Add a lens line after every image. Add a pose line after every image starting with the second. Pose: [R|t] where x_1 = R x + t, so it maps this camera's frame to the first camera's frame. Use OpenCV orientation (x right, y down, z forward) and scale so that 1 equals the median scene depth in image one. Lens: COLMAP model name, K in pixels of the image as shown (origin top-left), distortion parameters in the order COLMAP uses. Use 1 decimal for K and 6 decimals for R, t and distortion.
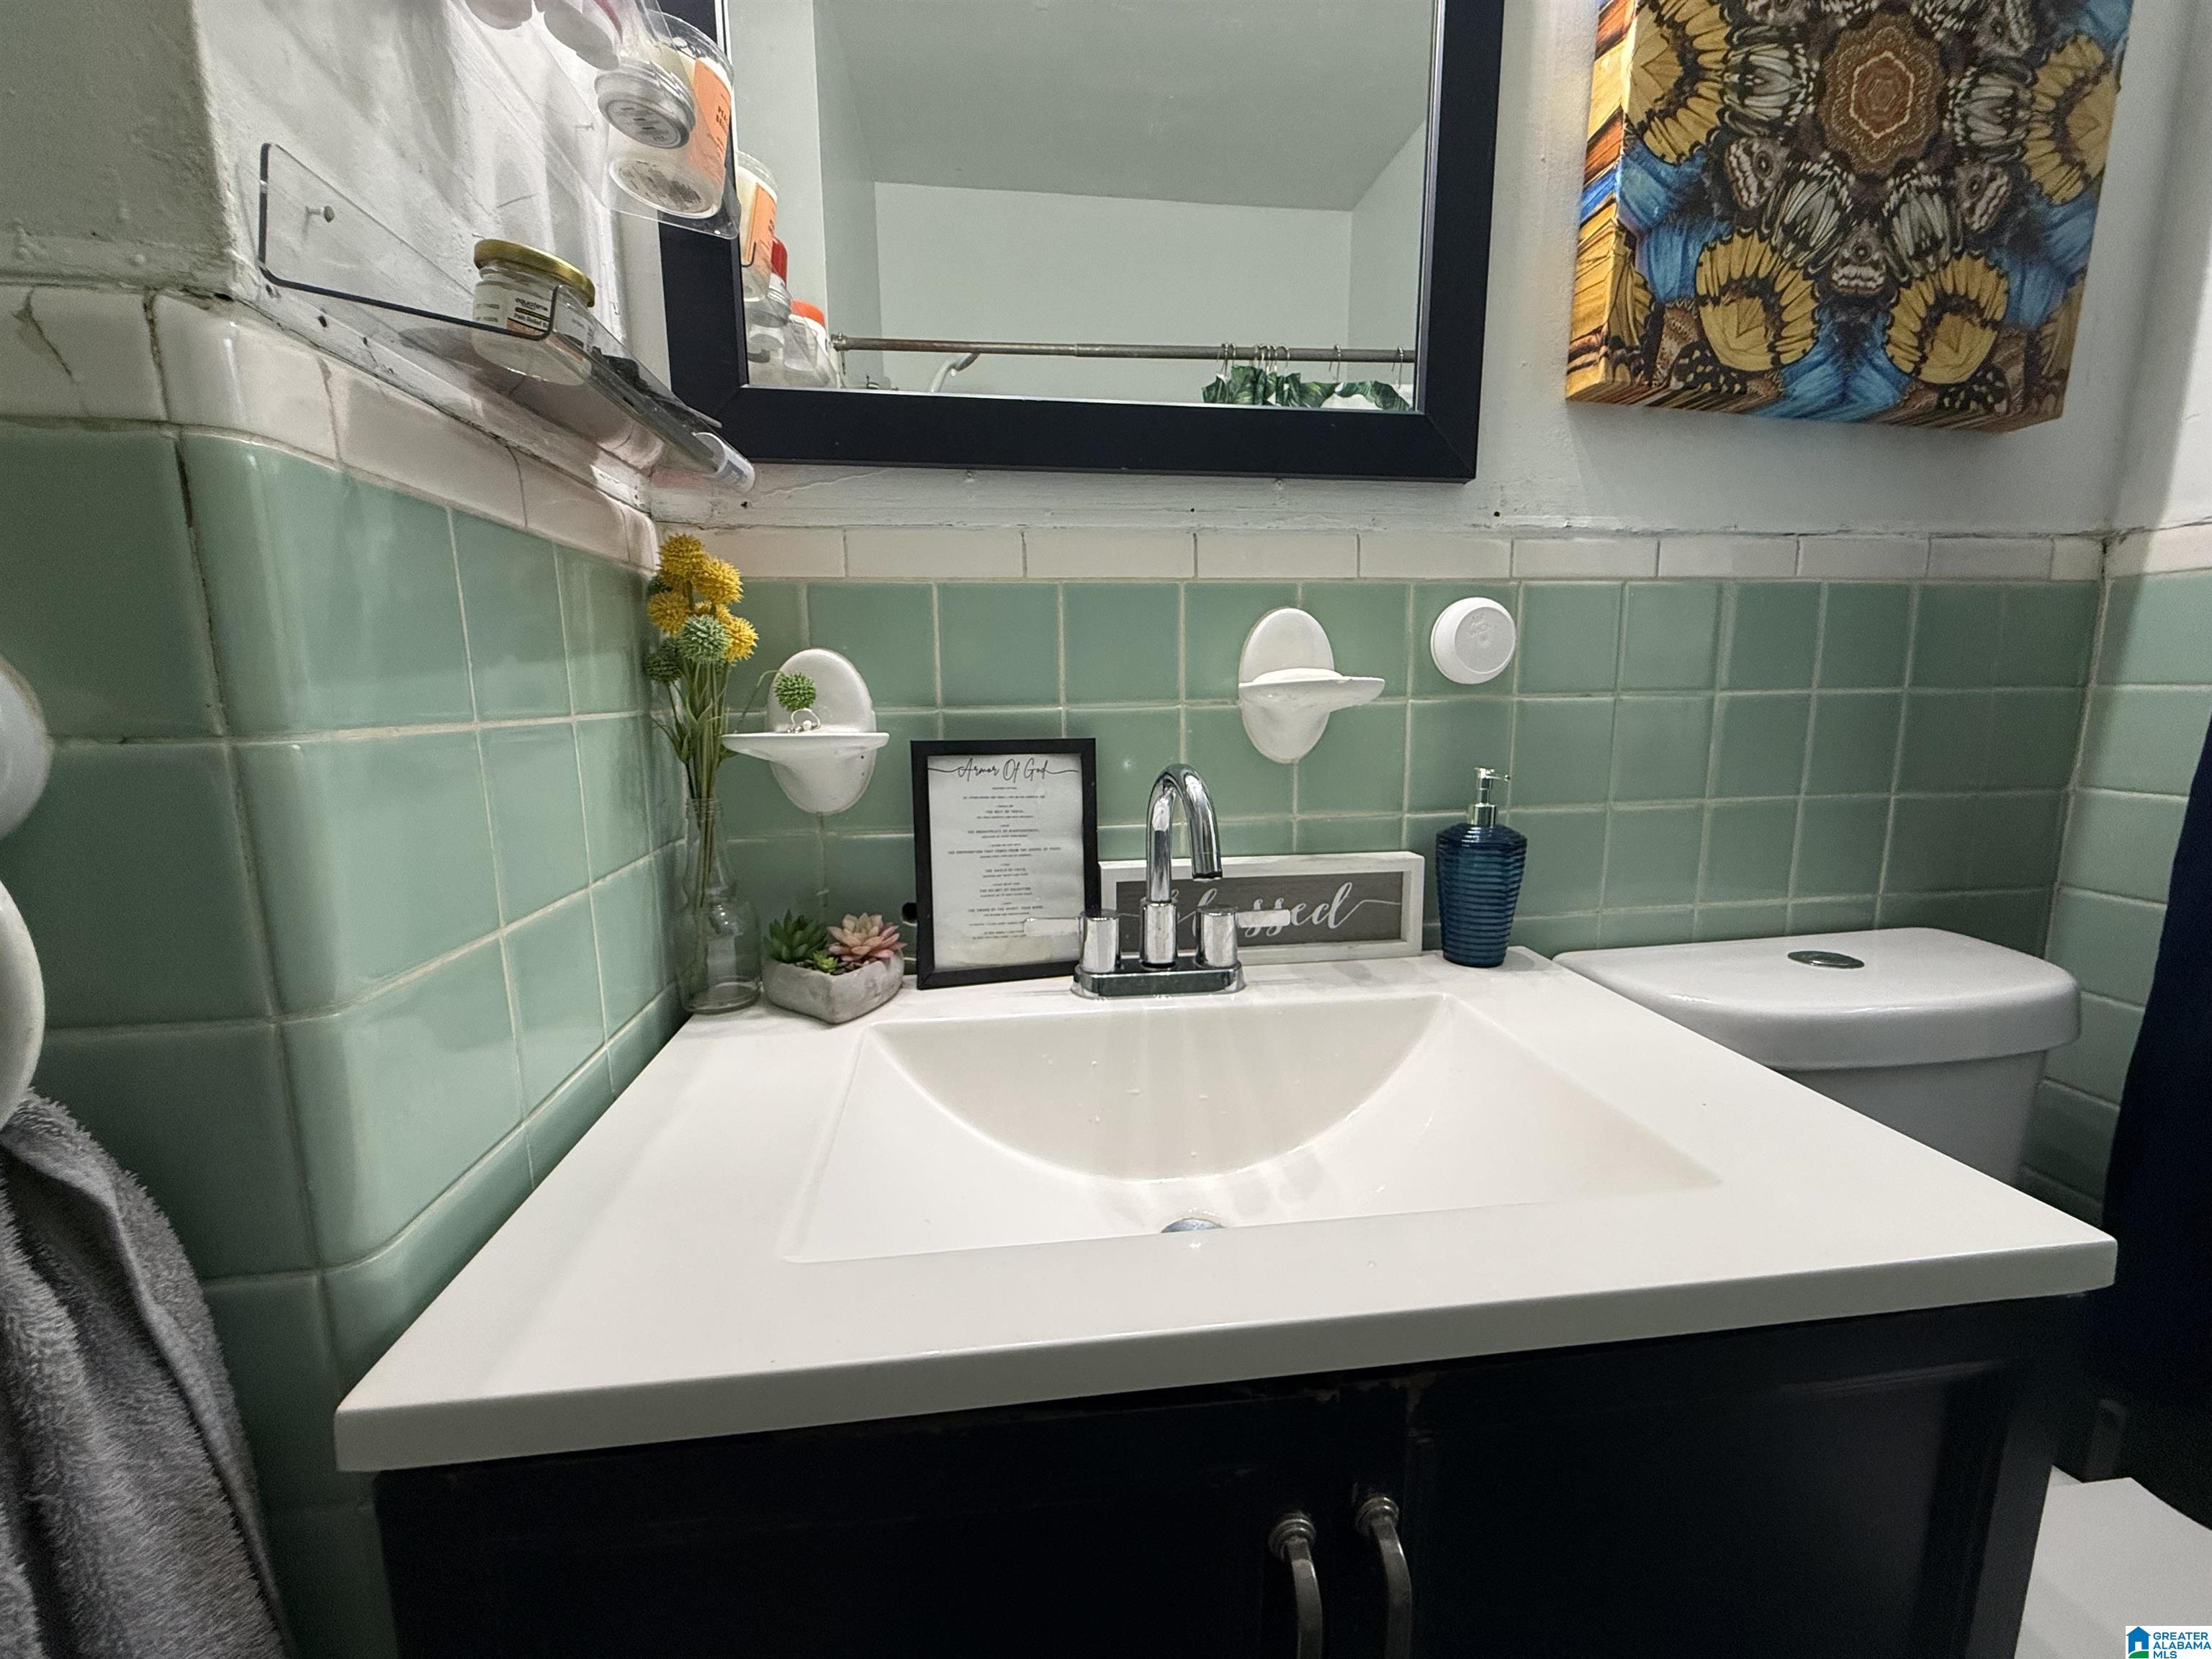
lens RADIAL K [[893.7, 0, 1106.6], [0, 893.7, 831.5], [0, 0, 1]] dist [-0.003957, 0.000264]
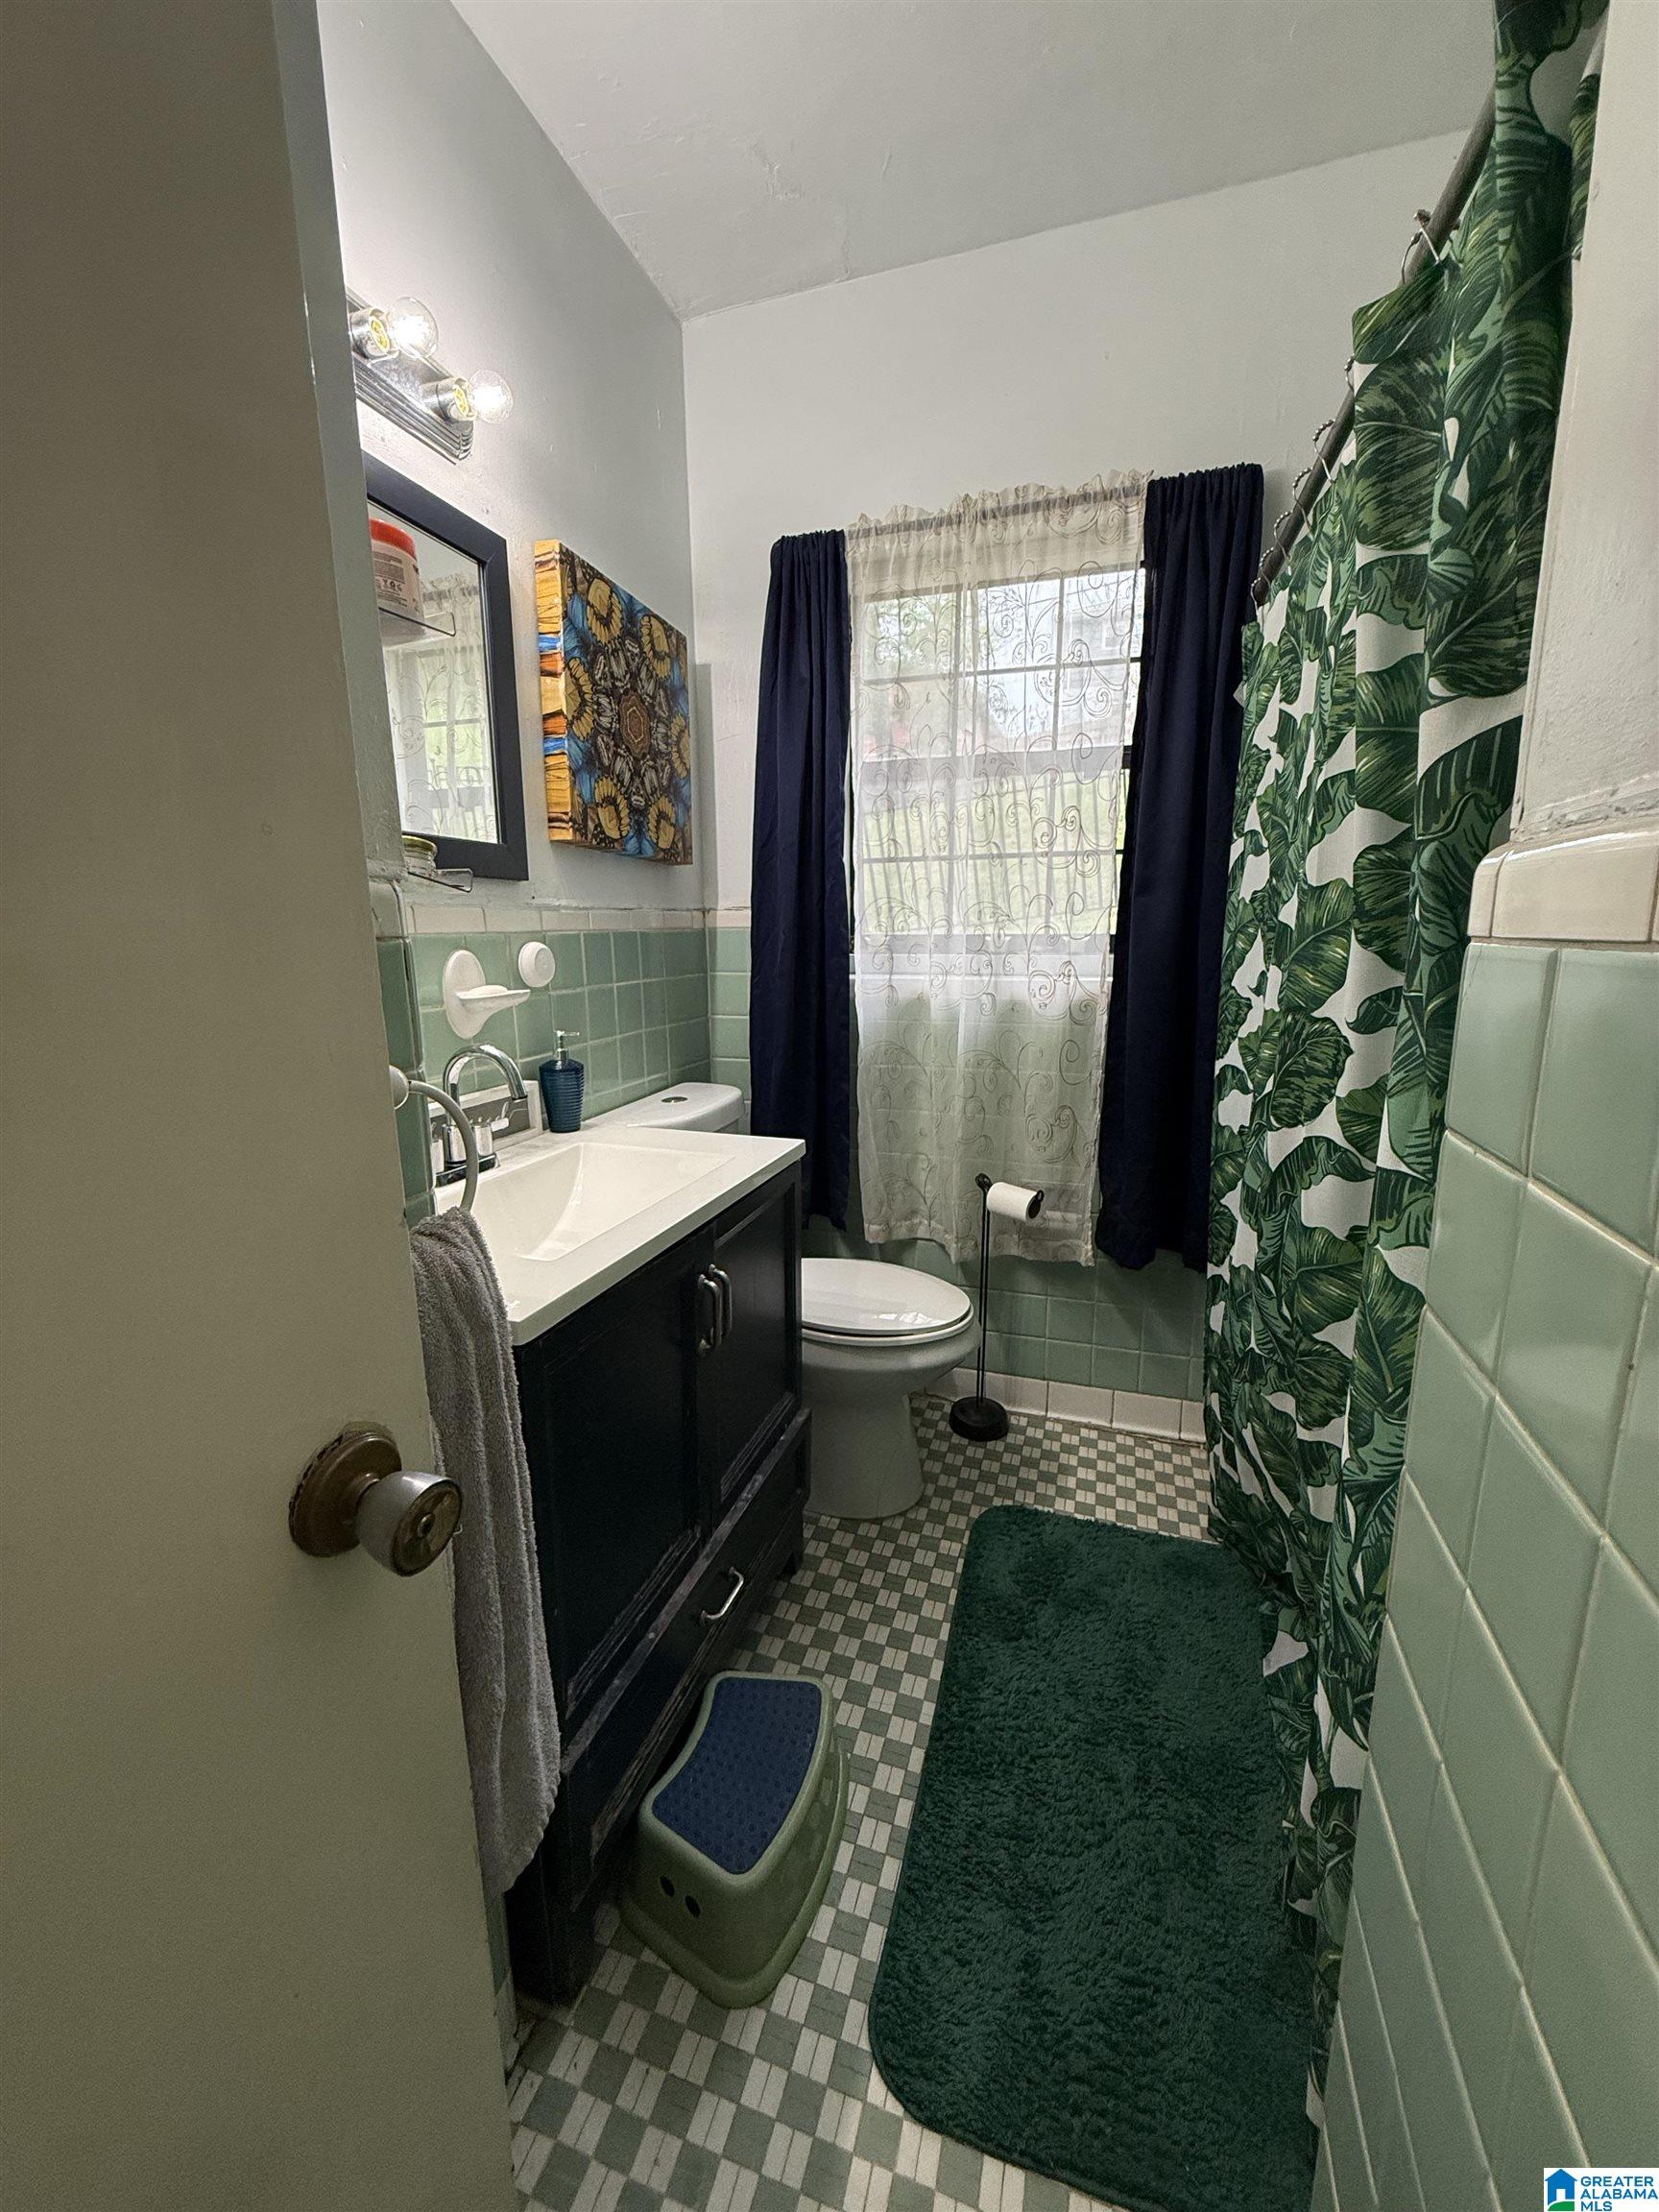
lens RADIAL K [[881.1, 0, 830.7], [0, 881.1, 1113.8], [0, 0, 1]] dist [-0.000688, -0.000539]
pose [[0.436590, -0.179189, 0.881635, -1.087778], [0.151641, 0.980600, 0.124210, -0.043178], [-0.886789, 0.079463, 0.455293, -0.406097]]
